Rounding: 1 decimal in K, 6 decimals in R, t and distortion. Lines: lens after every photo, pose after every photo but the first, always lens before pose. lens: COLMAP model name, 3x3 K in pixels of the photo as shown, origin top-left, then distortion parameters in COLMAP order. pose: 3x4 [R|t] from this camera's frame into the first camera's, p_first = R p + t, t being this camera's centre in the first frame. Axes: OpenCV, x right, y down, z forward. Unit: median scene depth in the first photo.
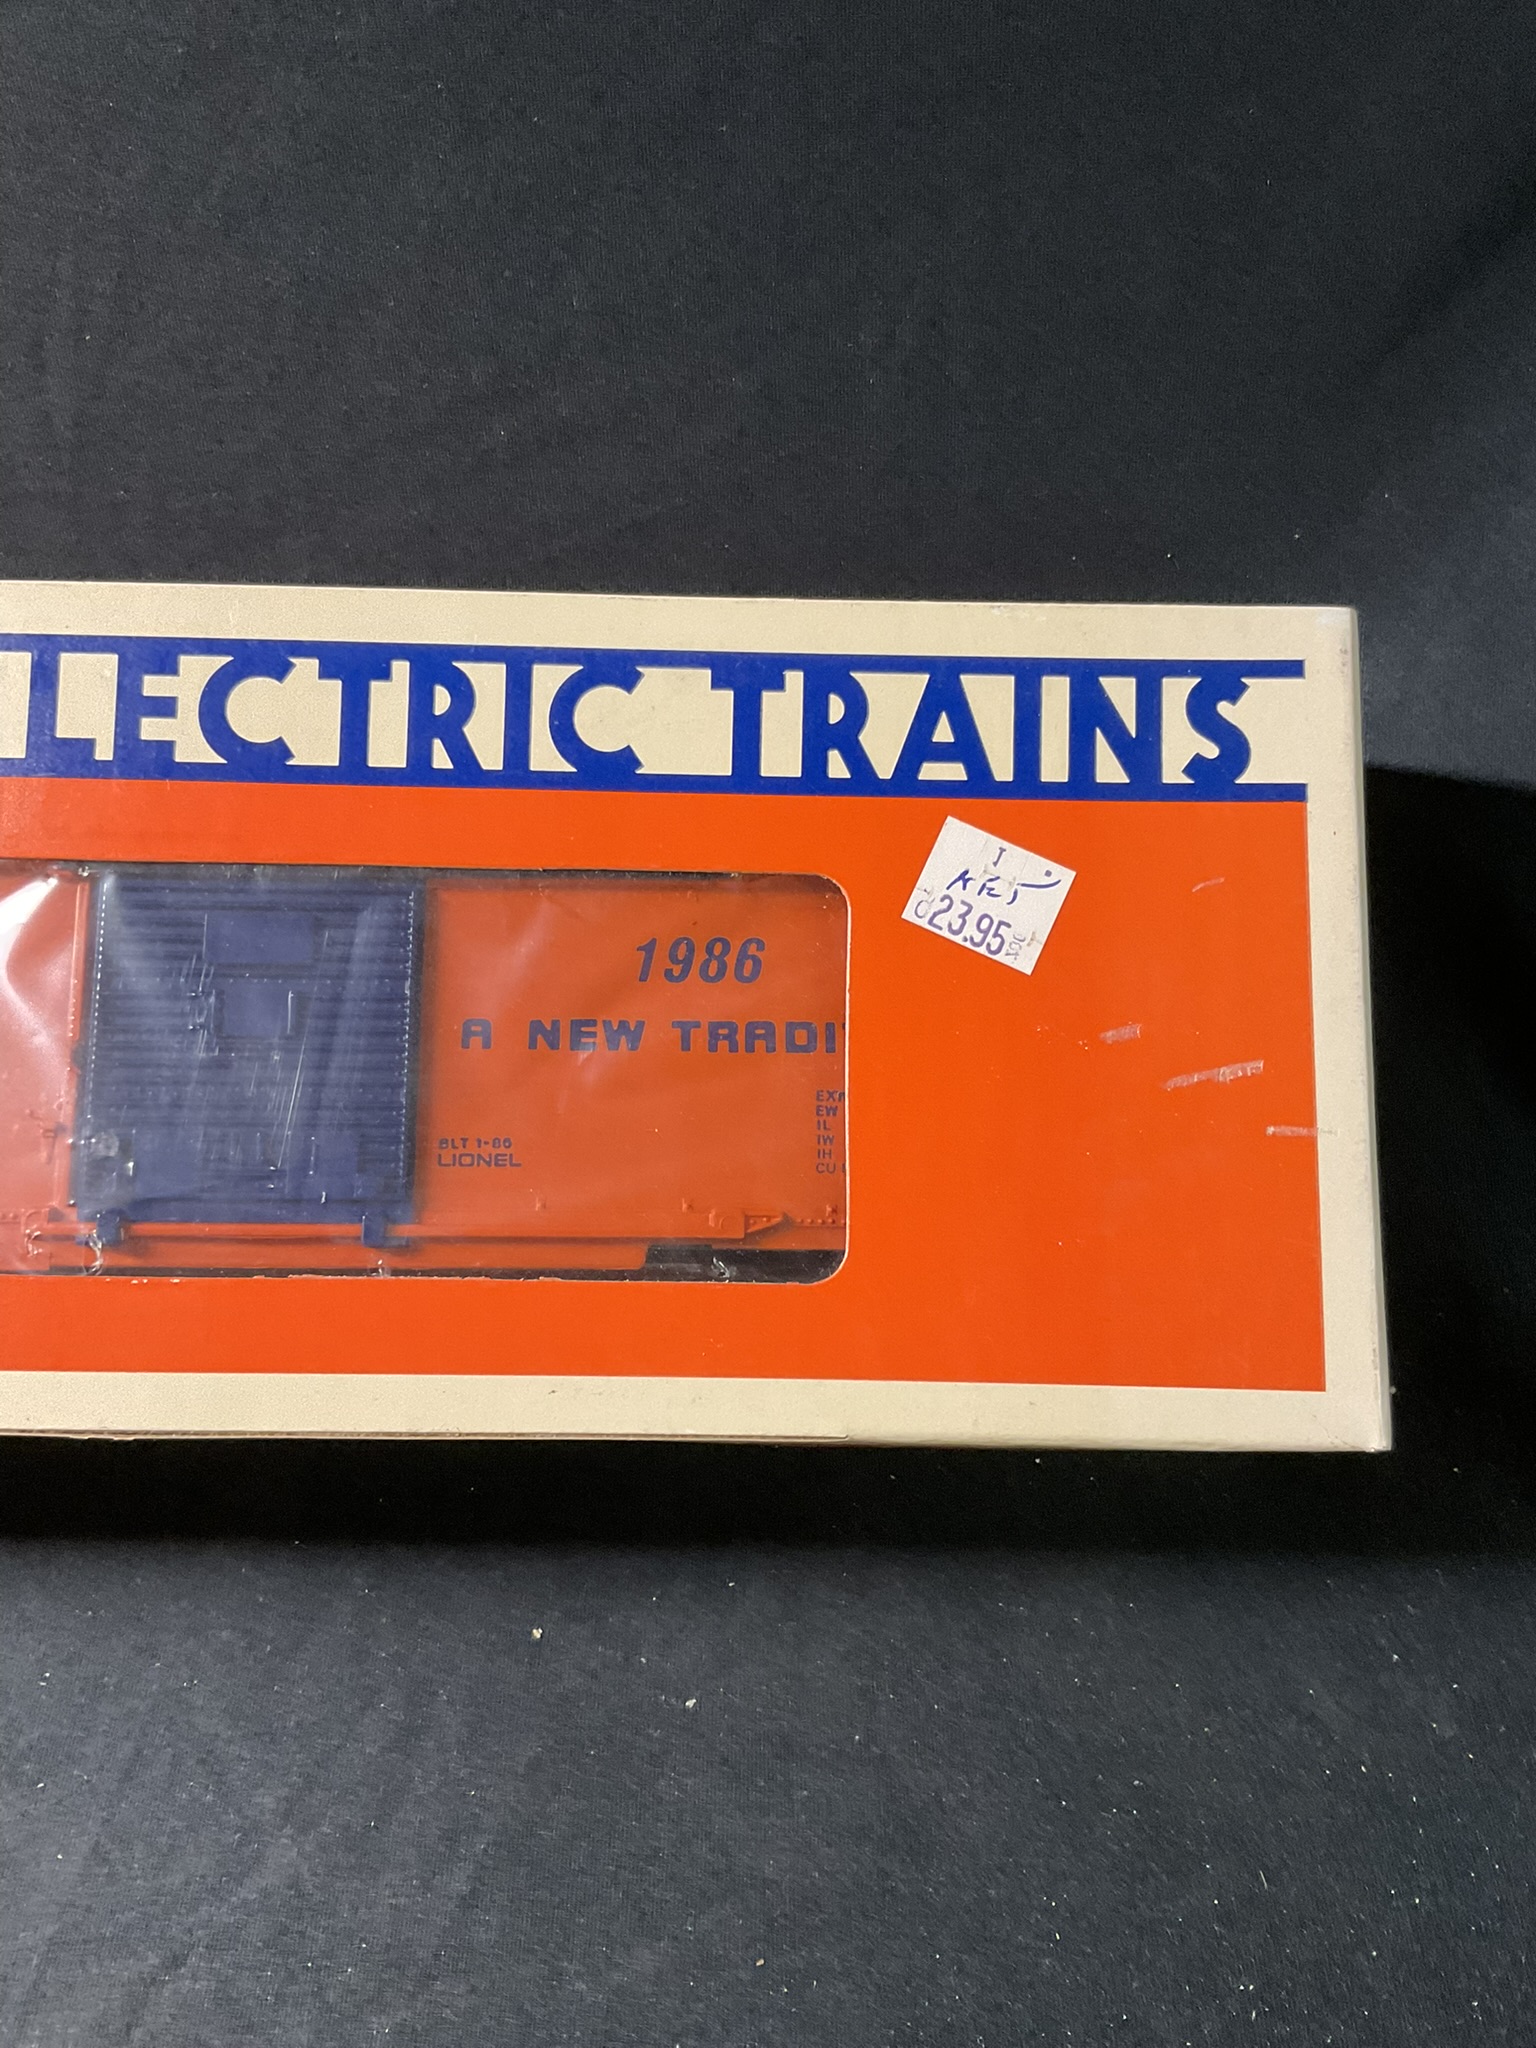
lens RADIAL K [[2012.7, 0, 755.3], [0, 2012.7, 1015.8], [0, 0, 1]] dist [0.091164, 0.000000]
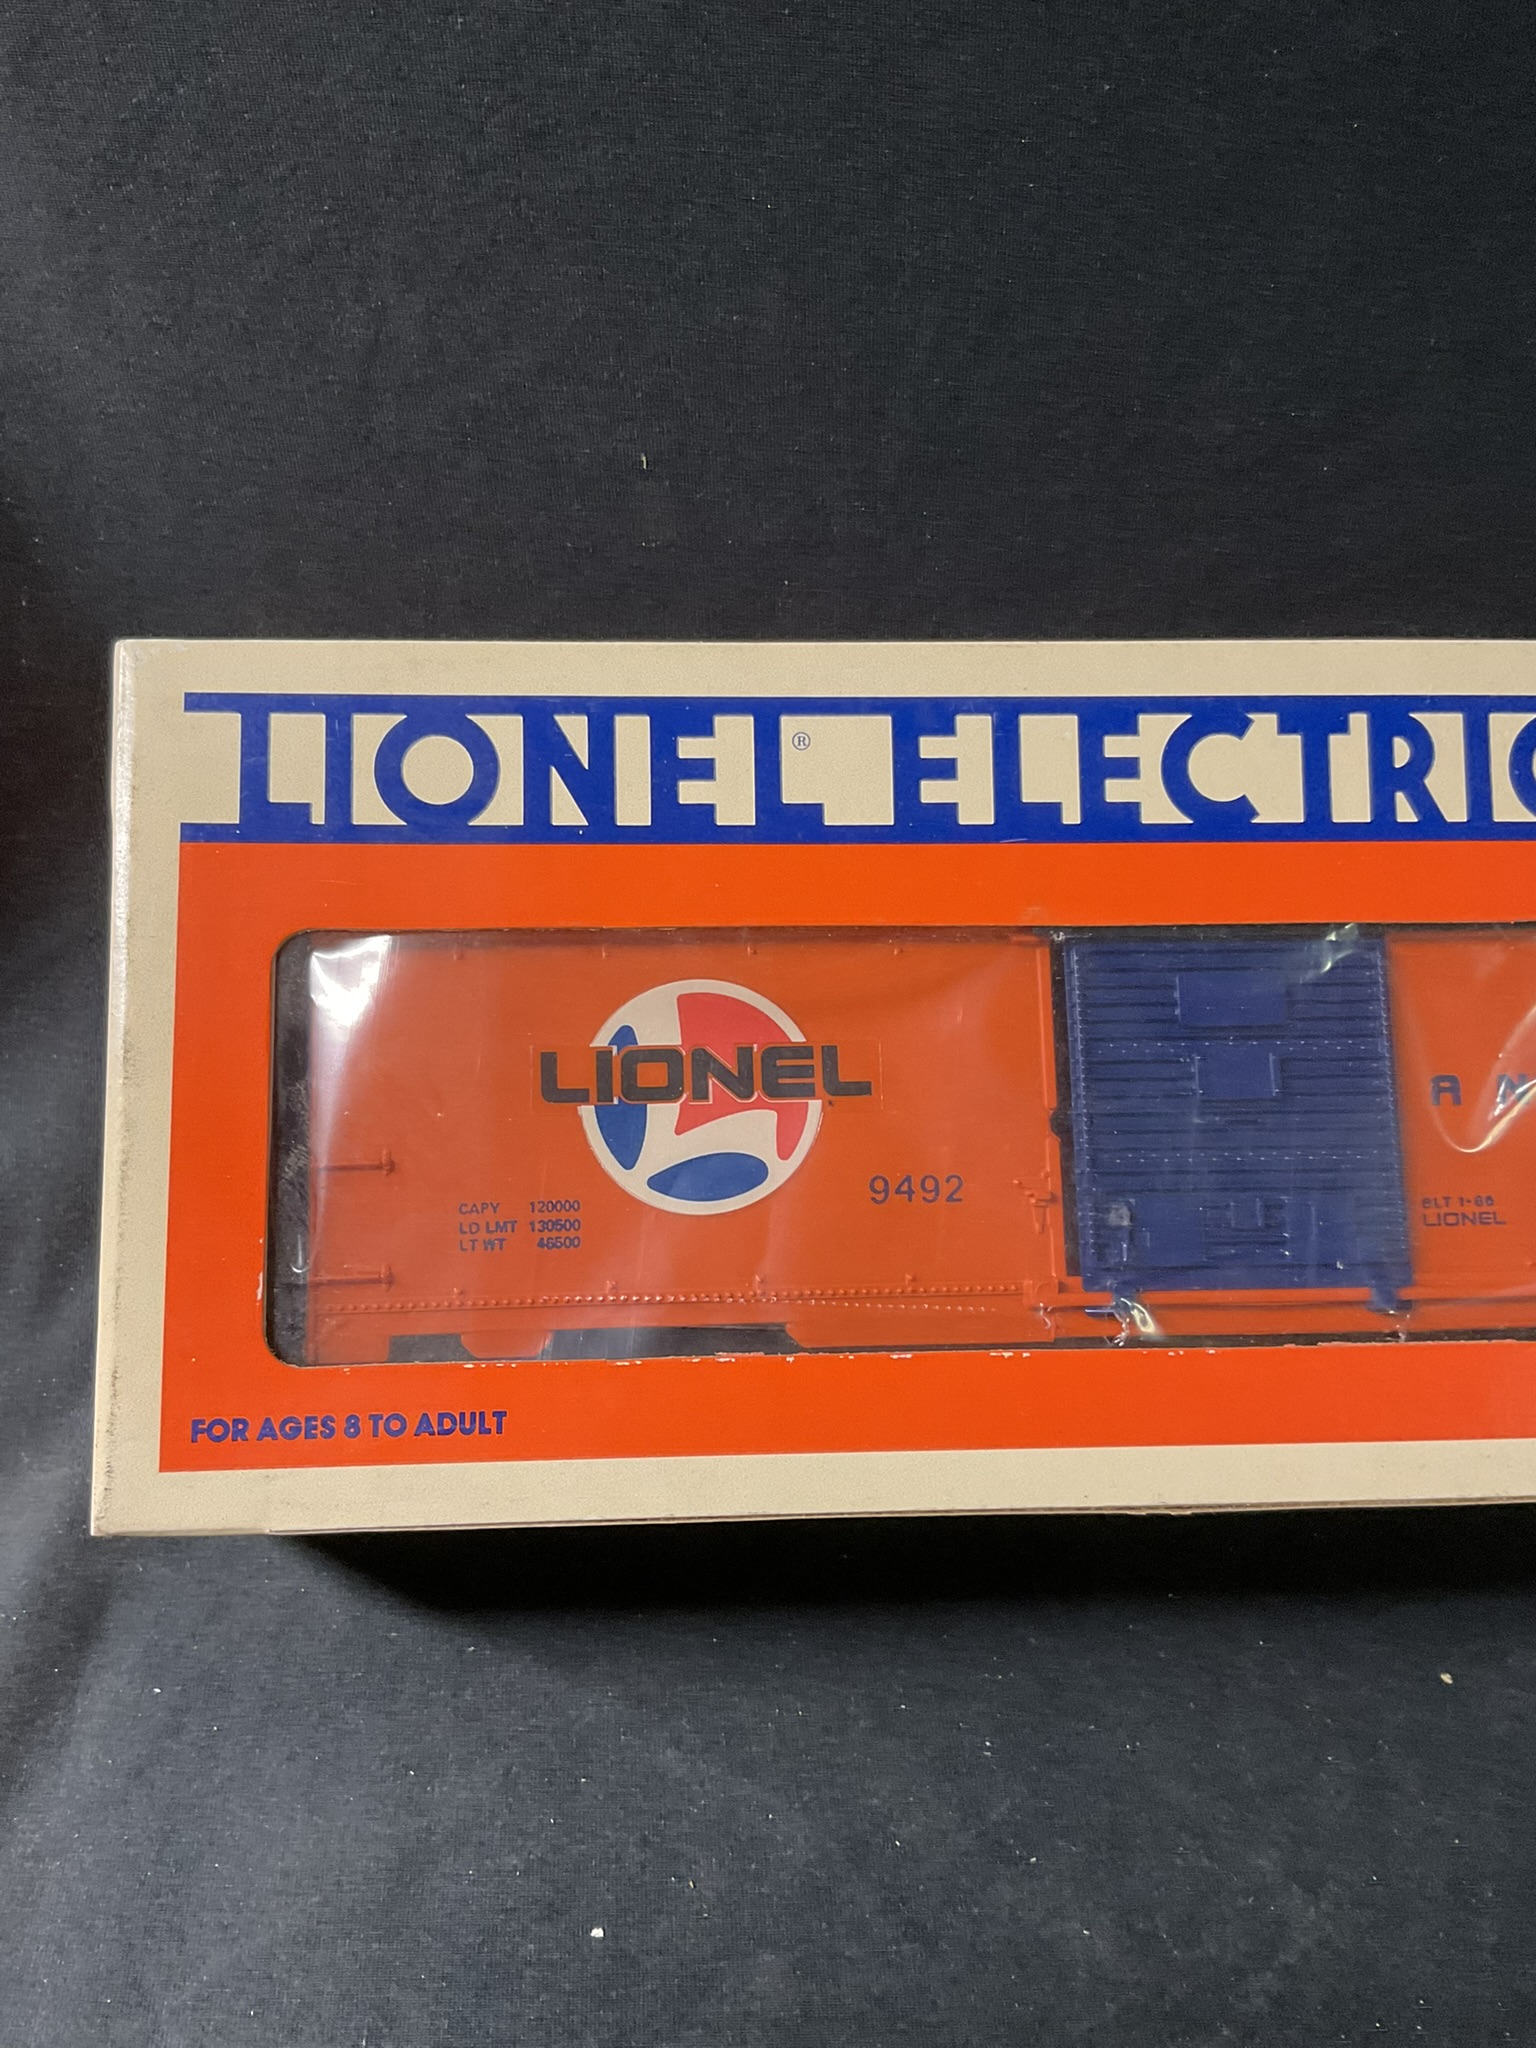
lens RADIAL K [[2012.7, 0, 770.5], [0, 2012.7, 1044.9], [0, 0, 1]] dist [0.091164, 0.000000]
pose [[0.998088, -0.027328, 0.055433, -0.520444], [0.027797, 0.999584, -0.007699, -0.014761], [-0.055199, 0.009225, 0.998433, 0.031000]]
